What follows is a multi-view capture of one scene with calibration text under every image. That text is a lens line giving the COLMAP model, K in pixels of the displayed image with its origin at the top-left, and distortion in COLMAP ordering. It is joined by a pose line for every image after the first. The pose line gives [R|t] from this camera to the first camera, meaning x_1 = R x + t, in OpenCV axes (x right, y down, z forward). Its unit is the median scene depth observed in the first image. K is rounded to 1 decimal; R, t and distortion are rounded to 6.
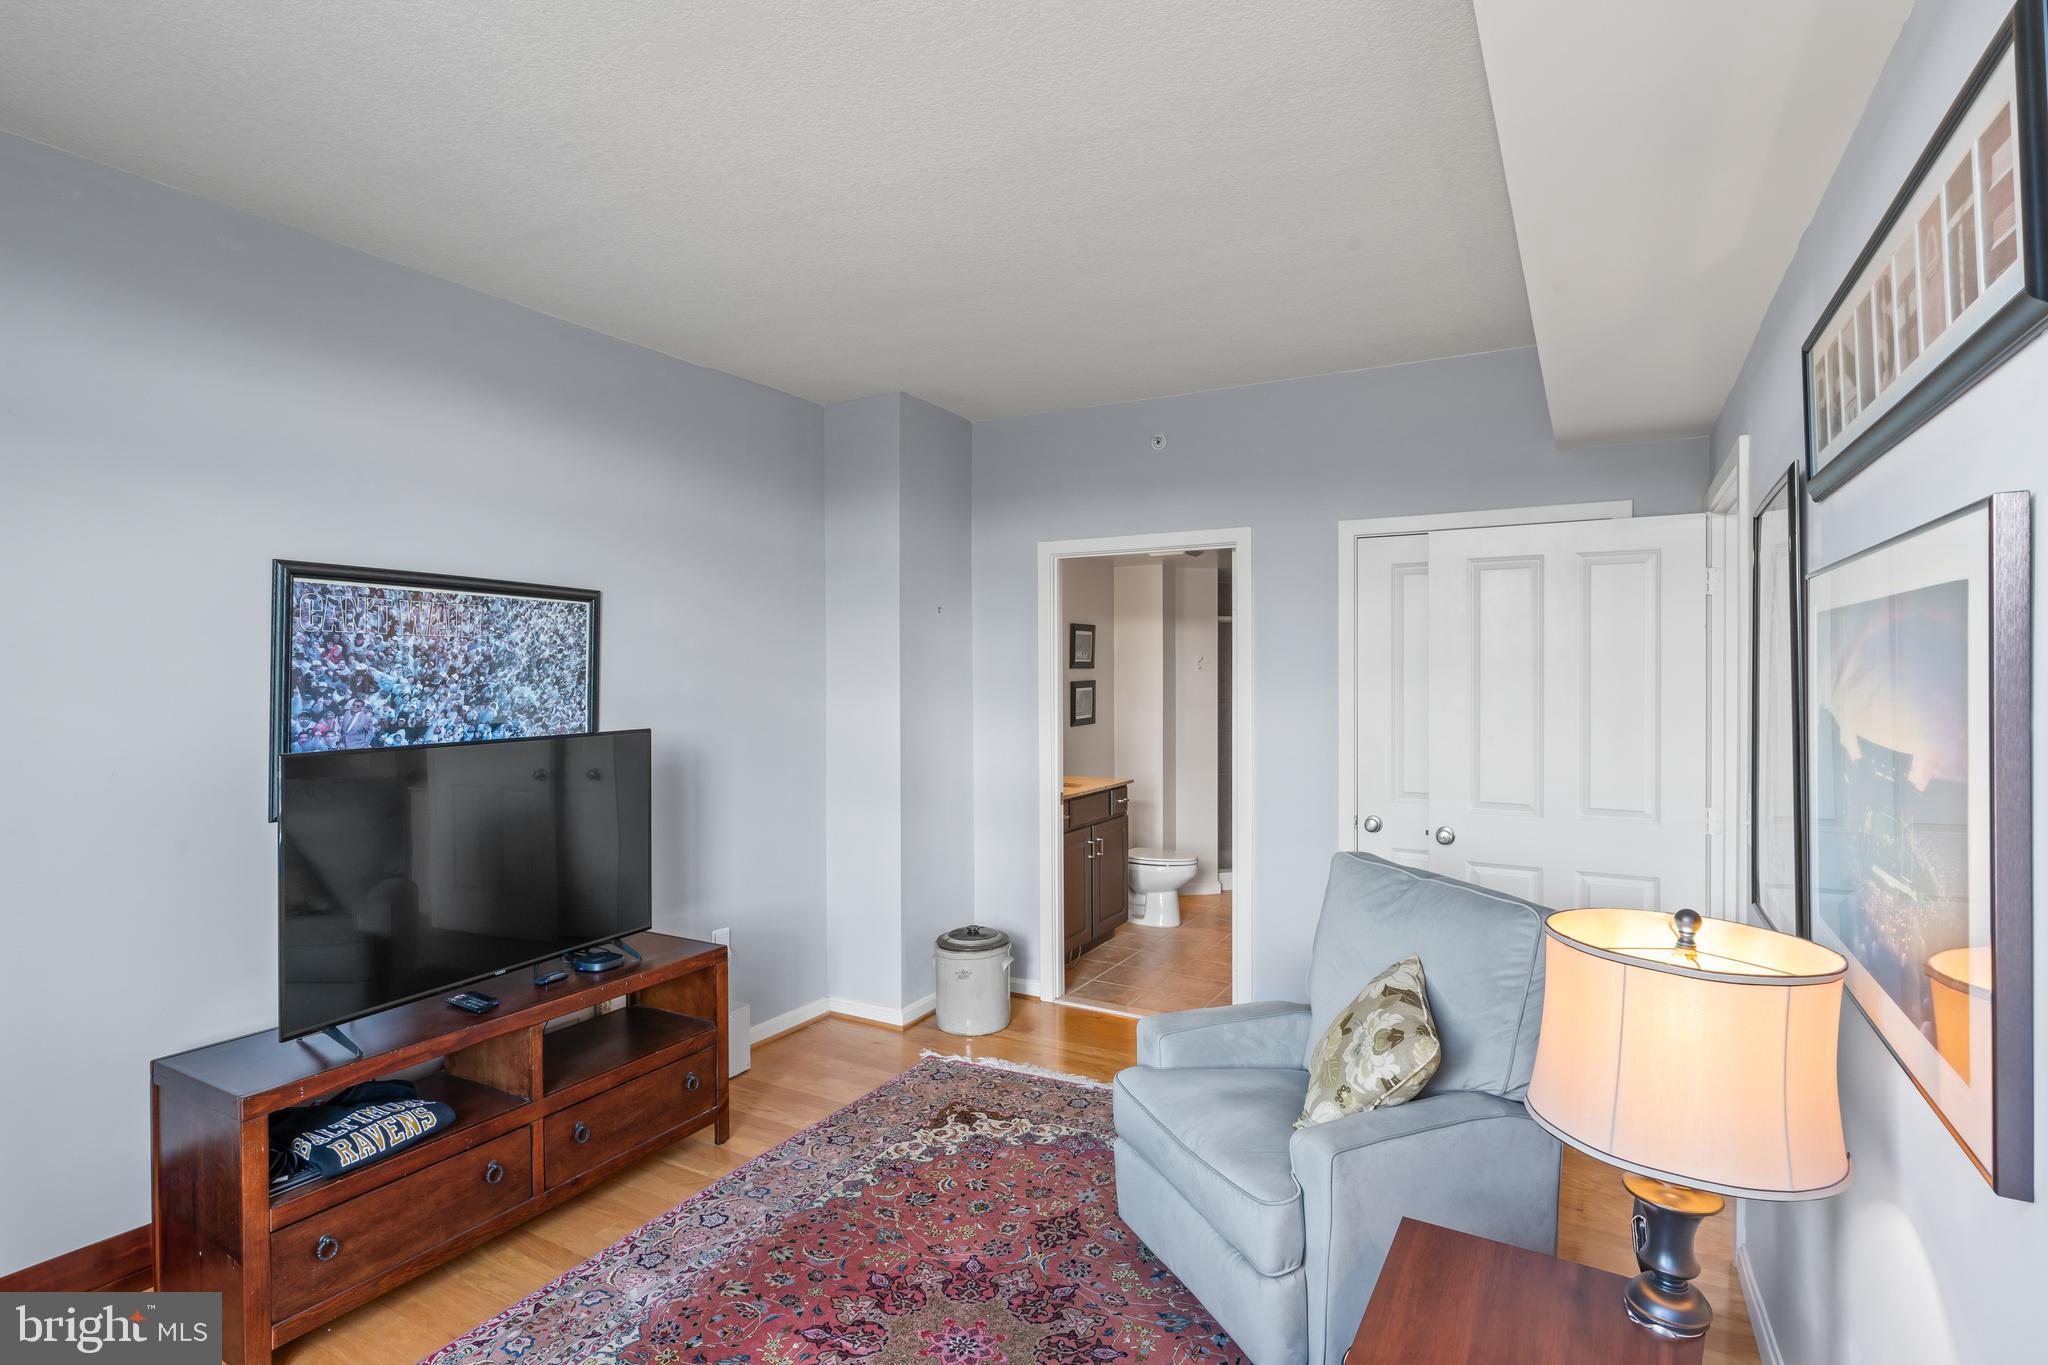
lens RADIAL K [[1022.1, 0, 1034.9], [0, 1022.1, 678.9], [0, 0, 1]] dist [-0.006271, 0.000586]
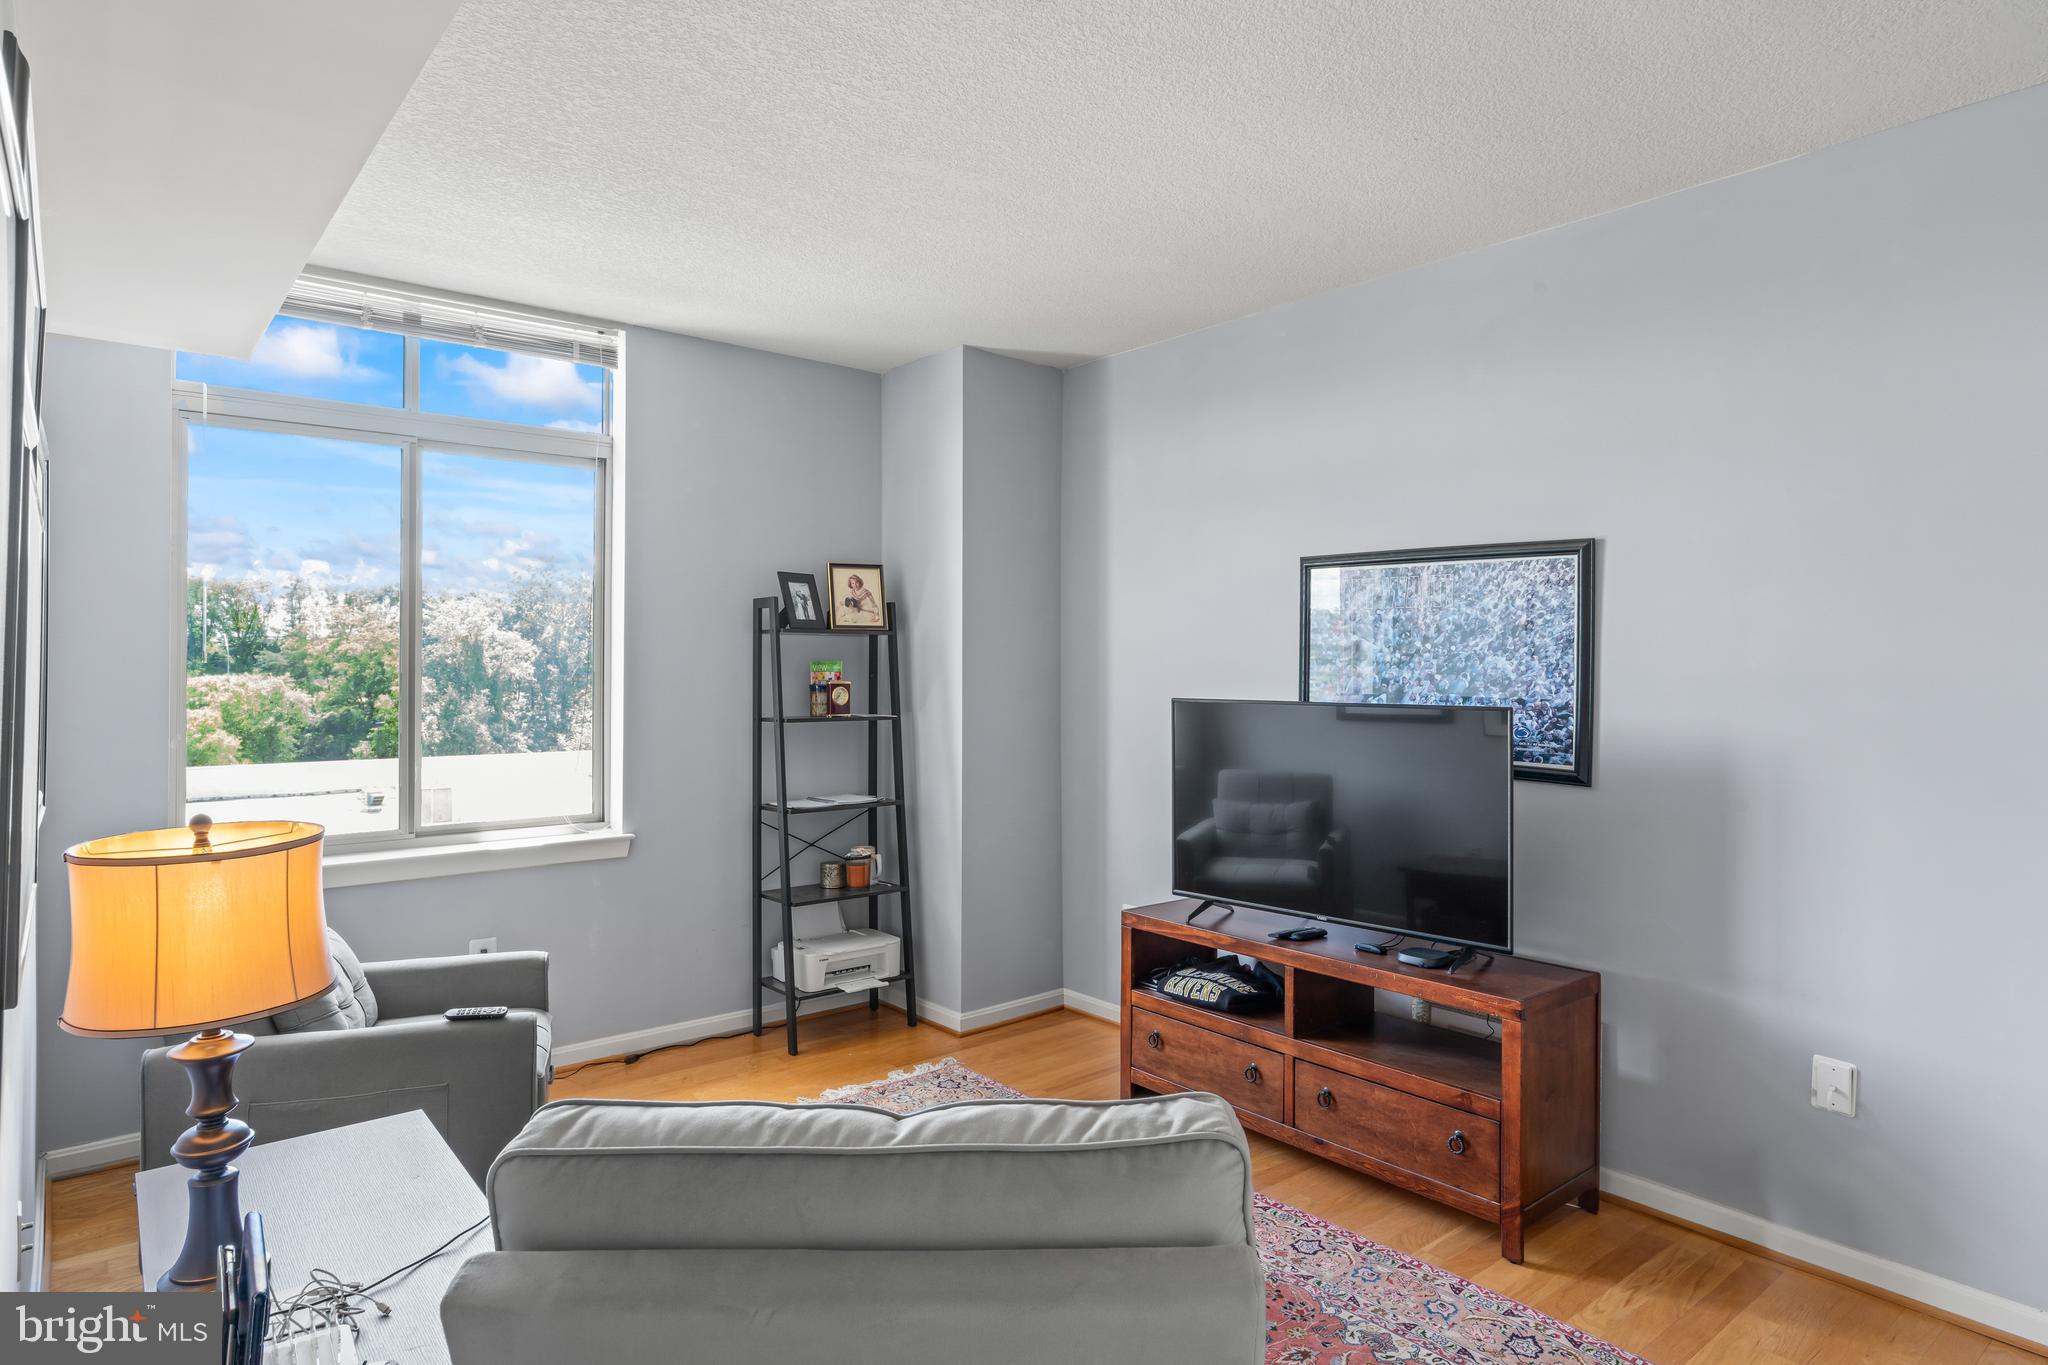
lens RADIAL K [[1177.1, 0, 1019.6], [0, 1177.1, 660.9], [0, 0, 1]] dist [-0.006230, -0.003184]
pose [[-0.370006, -0.000927, -0.929029, 0.669790], [-0.007380, 0.999971, 0.001942, 0.013102], [0.929000, 0.007575, -0.370002, 1.034118]]
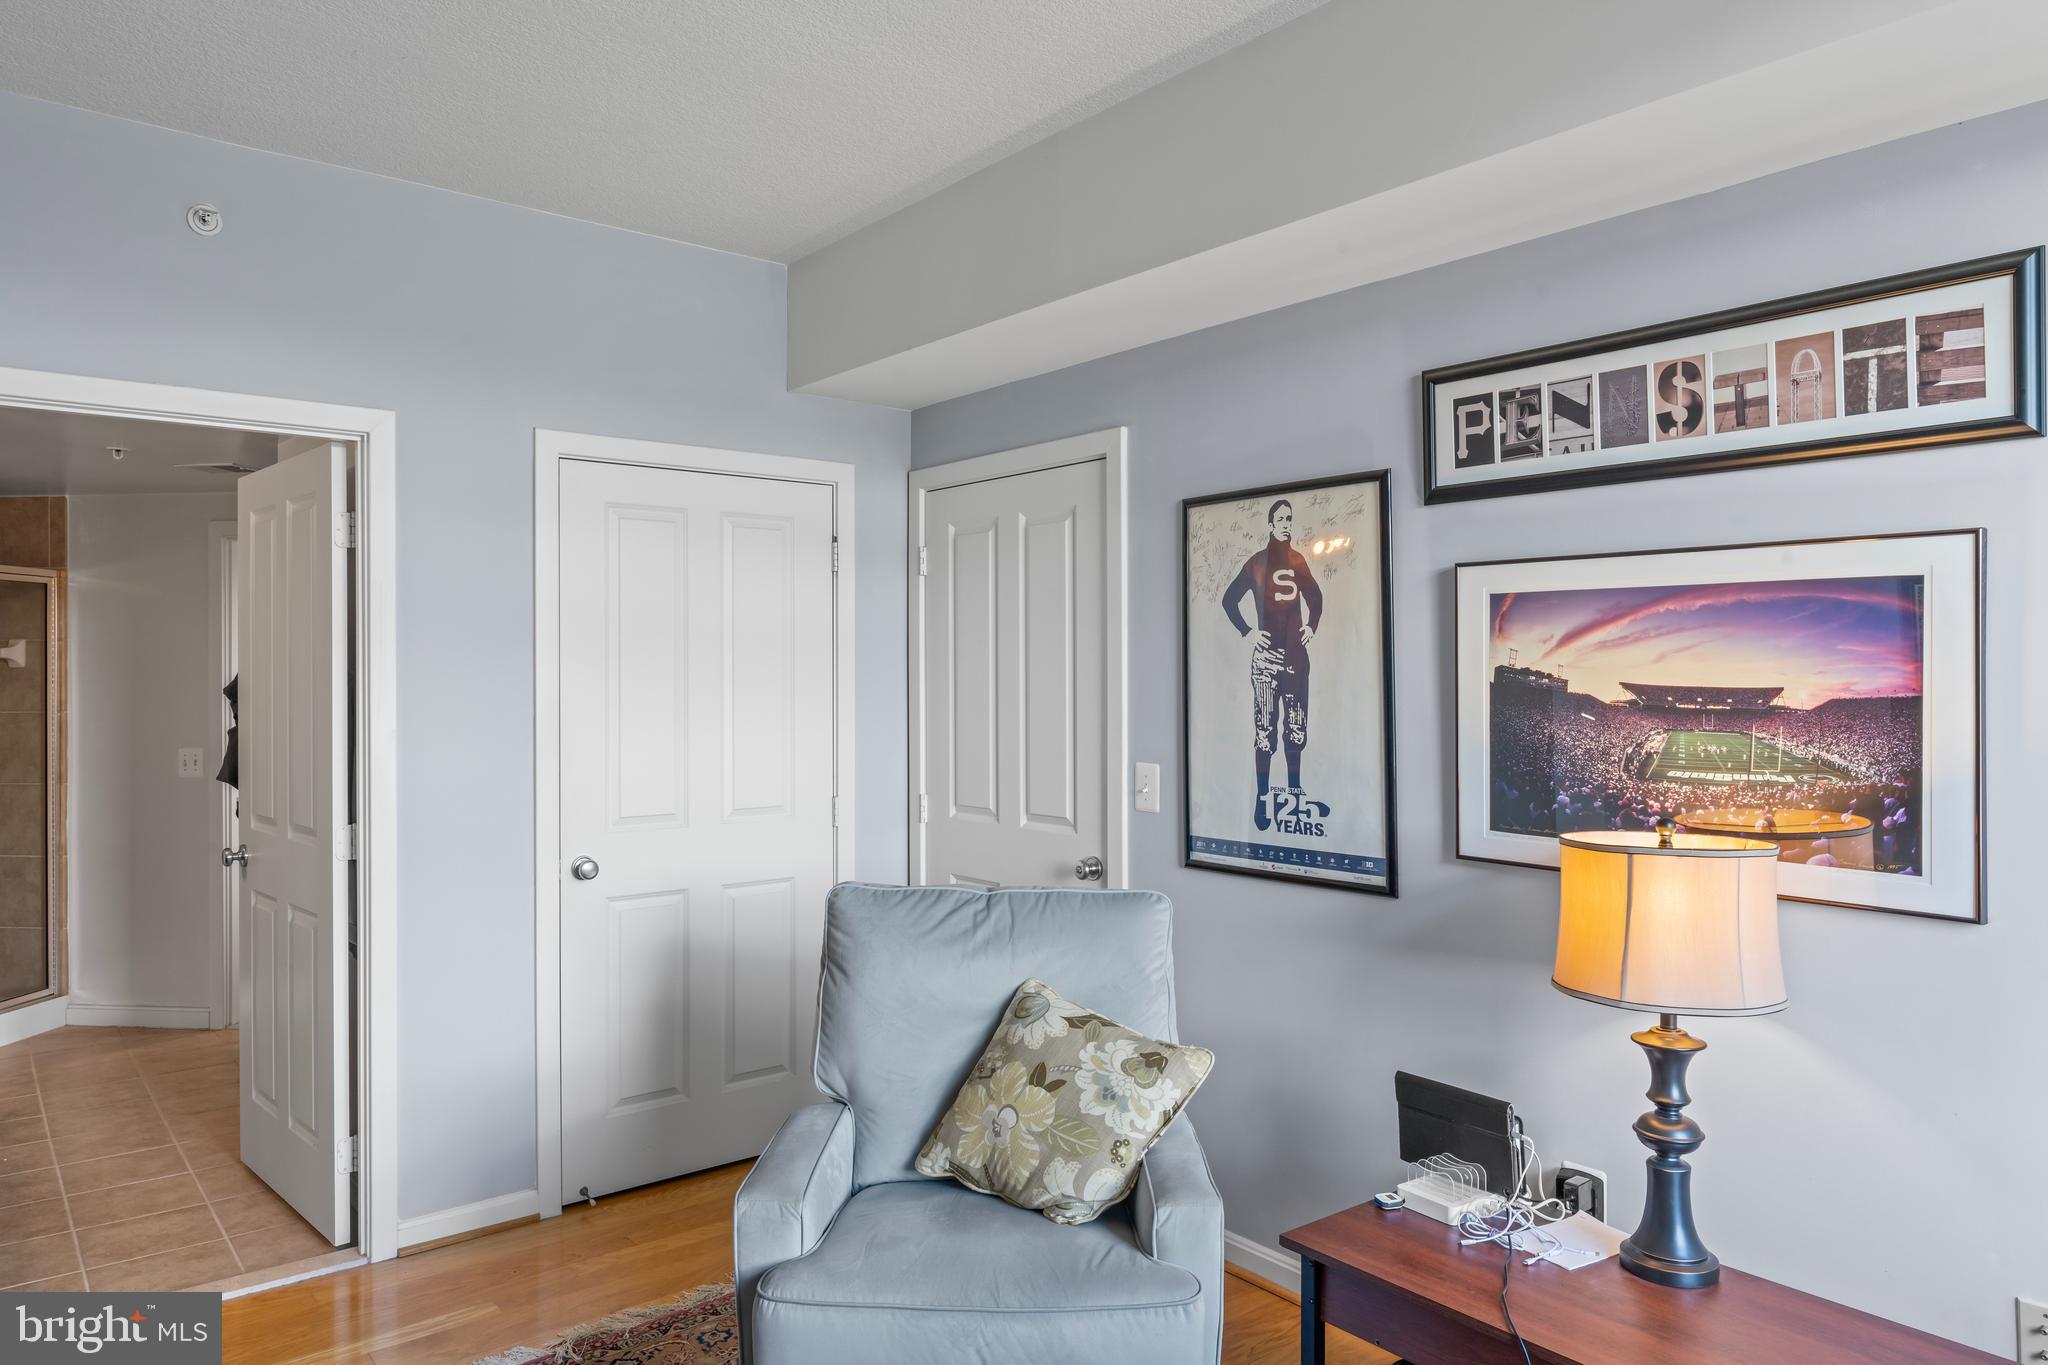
lens RADIAL K [[1320.6, 0, 1020.3], [0, 1320.6, 669.7], [0, 0, 1]] dist [-0.006021, -0.001862]
pose [[0.371082, 0.005549, 0.928584, -0.515437], [0.007213, 0.999935, -0.008858, 0.021107], [-0.928572, 0.009985, 0.371017, 0.489048]]
